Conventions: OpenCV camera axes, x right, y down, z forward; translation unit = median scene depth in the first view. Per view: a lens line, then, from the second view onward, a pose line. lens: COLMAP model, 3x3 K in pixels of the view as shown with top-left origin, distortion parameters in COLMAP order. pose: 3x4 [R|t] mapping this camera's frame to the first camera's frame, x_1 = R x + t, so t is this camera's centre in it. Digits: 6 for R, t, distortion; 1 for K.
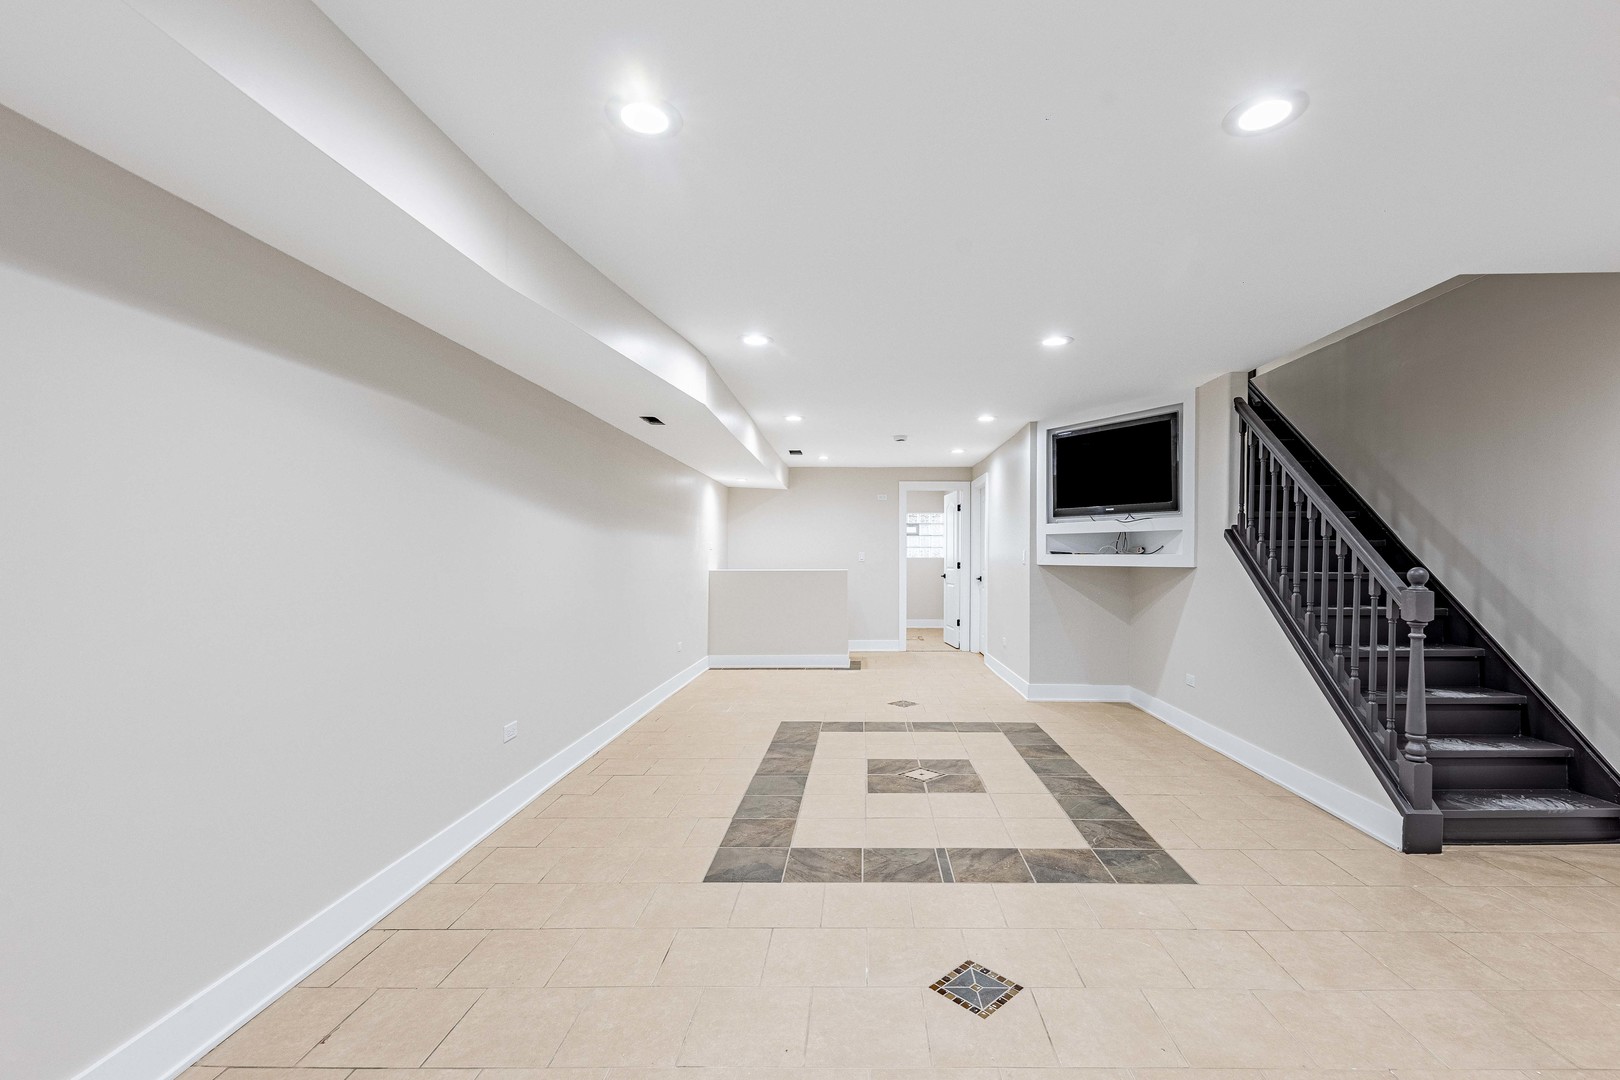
lens RADIAL K [[688.8, 0, 853.6], [0, 688.8, 580.5], [0, 0, 1]] dist [0.002411, -0.001117]
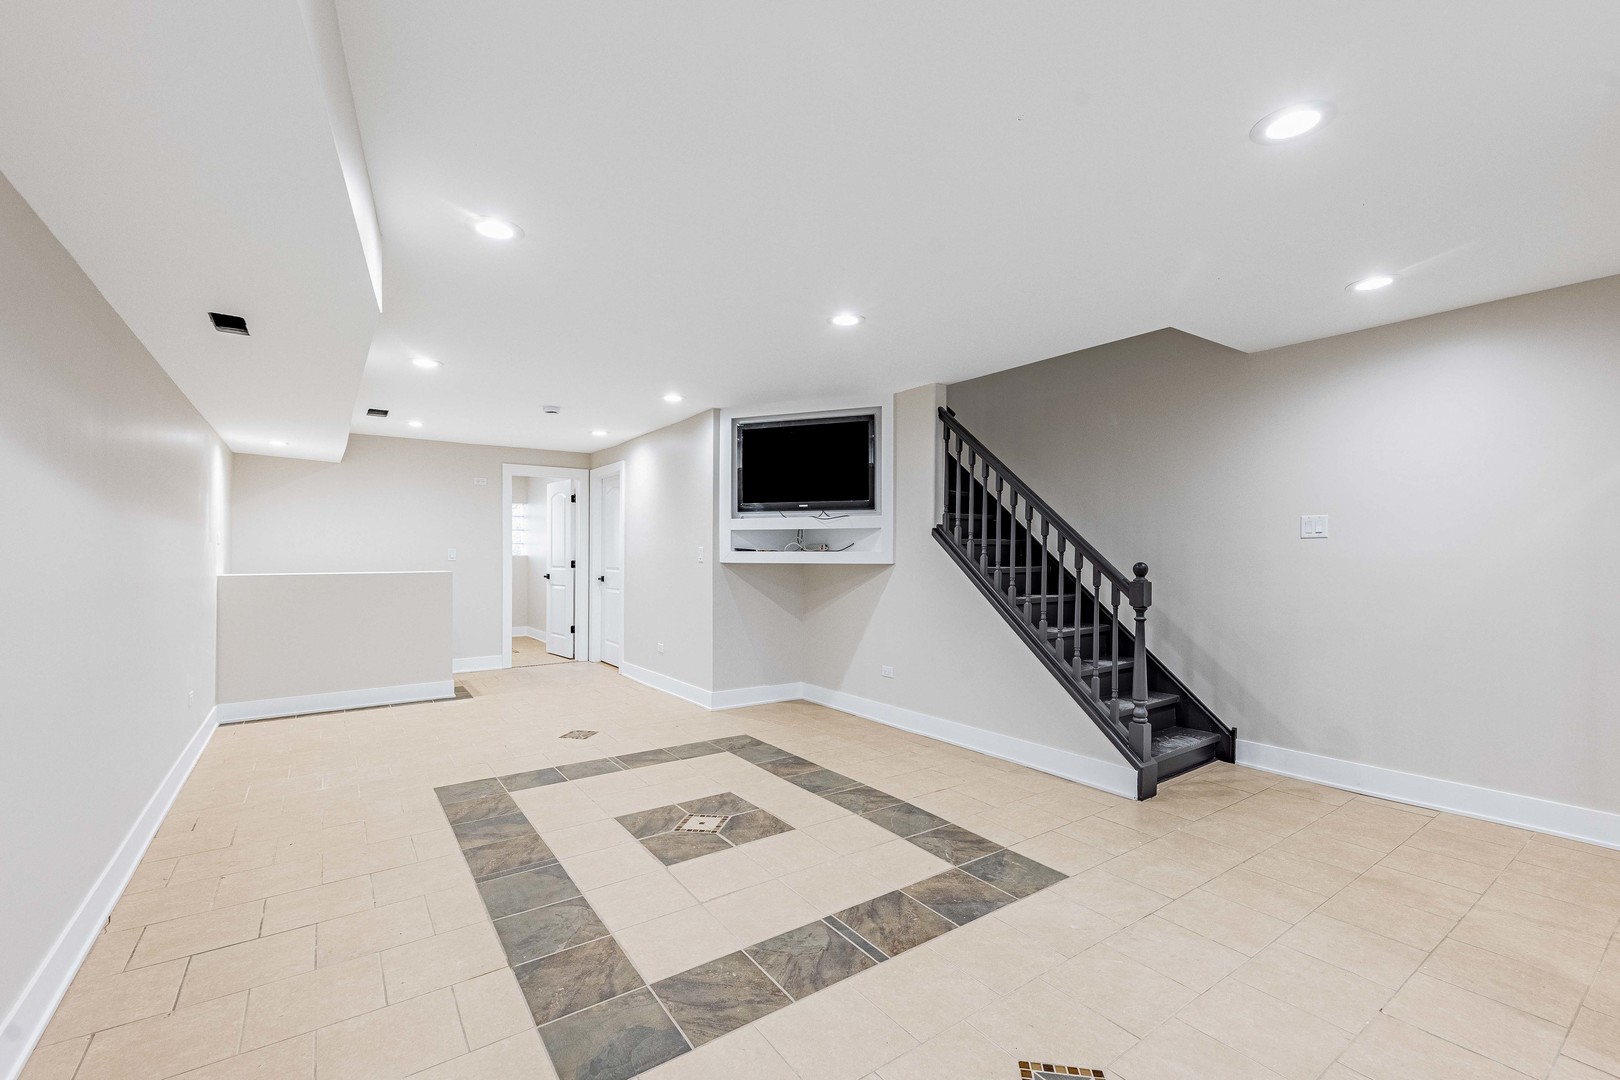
lens RADIAL K [[688.8, 0, 821.7], [0, 688.8, 568.2], [0, 0, 1]] dist [0.002411, -0.001117]
pose [[0.812750, -0.014065, 0.582443, -0.211263], [0.022041, 0.999735, -0.006614, -0.008097], [-0.582196, 0.018213, 0.812844, 0.212256]]
